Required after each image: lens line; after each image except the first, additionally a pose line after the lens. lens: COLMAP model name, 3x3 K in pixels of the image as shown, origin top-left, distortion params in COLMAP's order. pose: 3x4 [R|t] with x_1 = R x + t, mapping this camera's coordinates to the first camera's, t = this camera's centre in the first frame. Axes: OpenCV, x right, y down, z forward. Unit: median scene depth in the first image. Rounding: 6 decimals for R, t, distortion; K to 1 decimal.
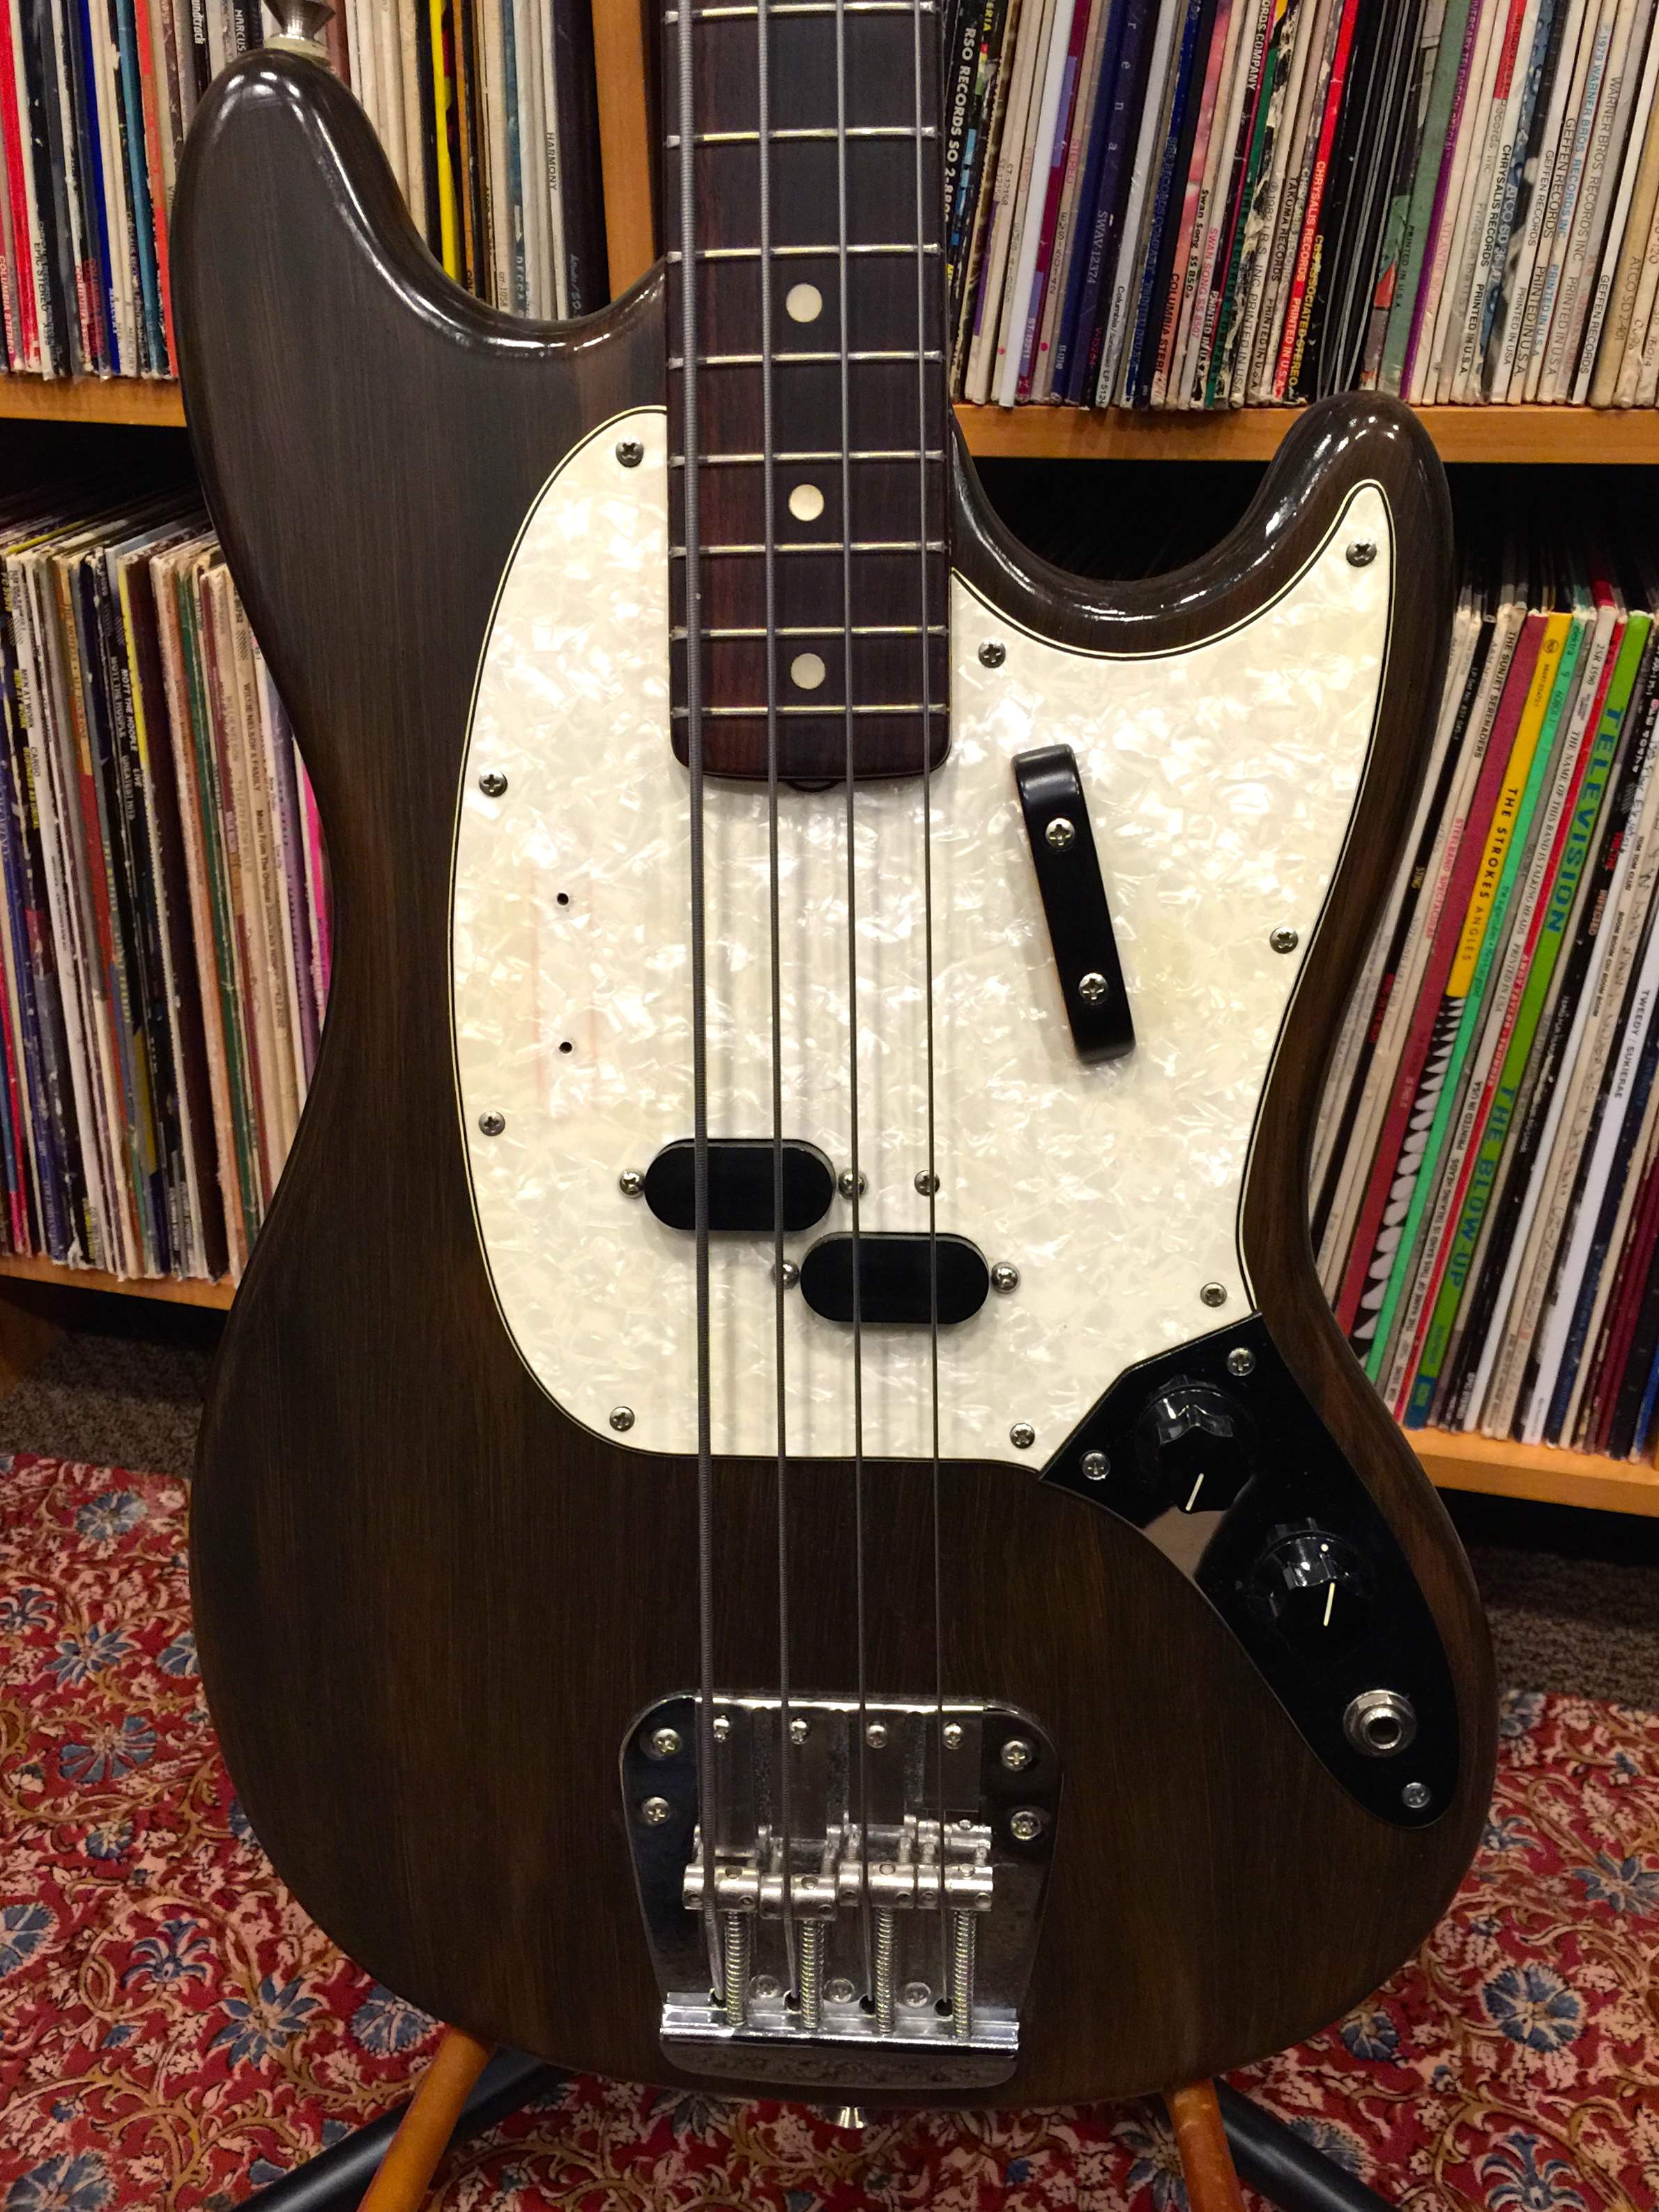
lens RADIAL K [[1858.6, 0, 838.8], [0, 1858.6, 1101.1], [0, 0, 1]] dist [0.087140, -0.122588]
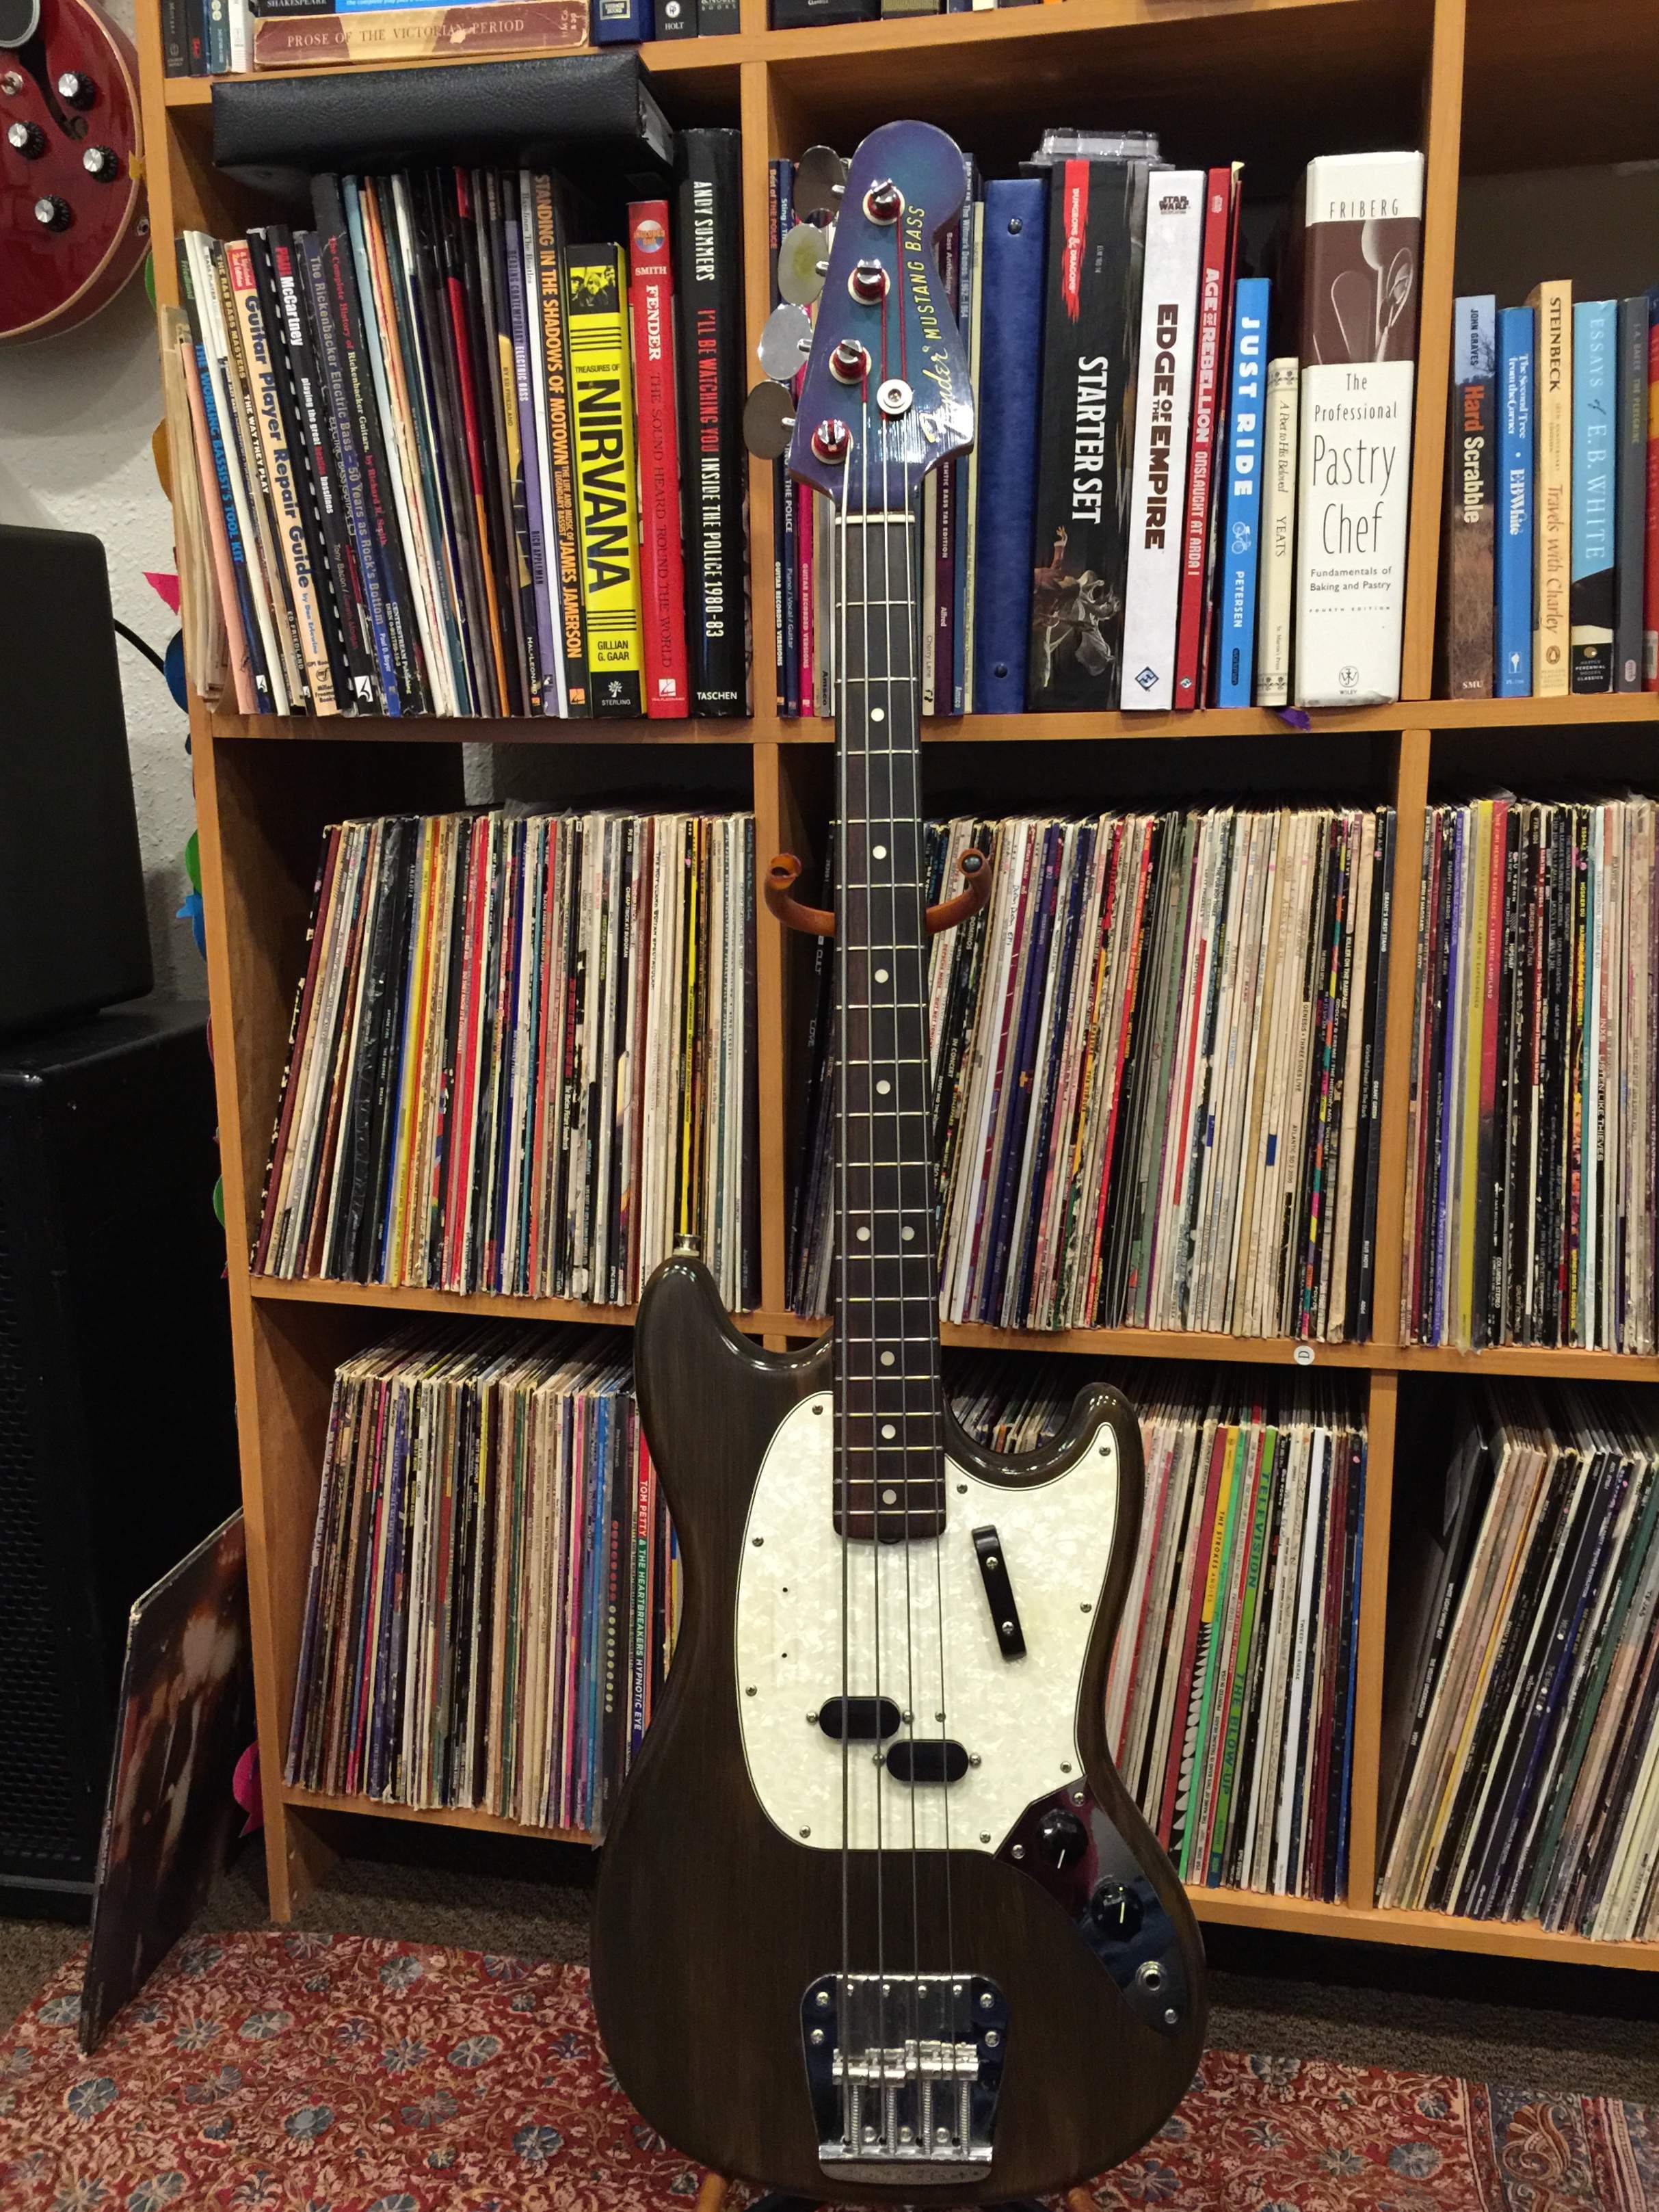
lens RADIAL K [[1858.5, 0, 838.8], [0, 1858.5, 1101.1], [0, 0, 1]] dist [0.087140, -0.122588]
pose [[0.999321, 0.002905, 0.036723, -0.120613], [0.008462, 0.952124, -0.305594, 0.019372], [-0.035853, 0.305697, 0.951453, -1.045340]]
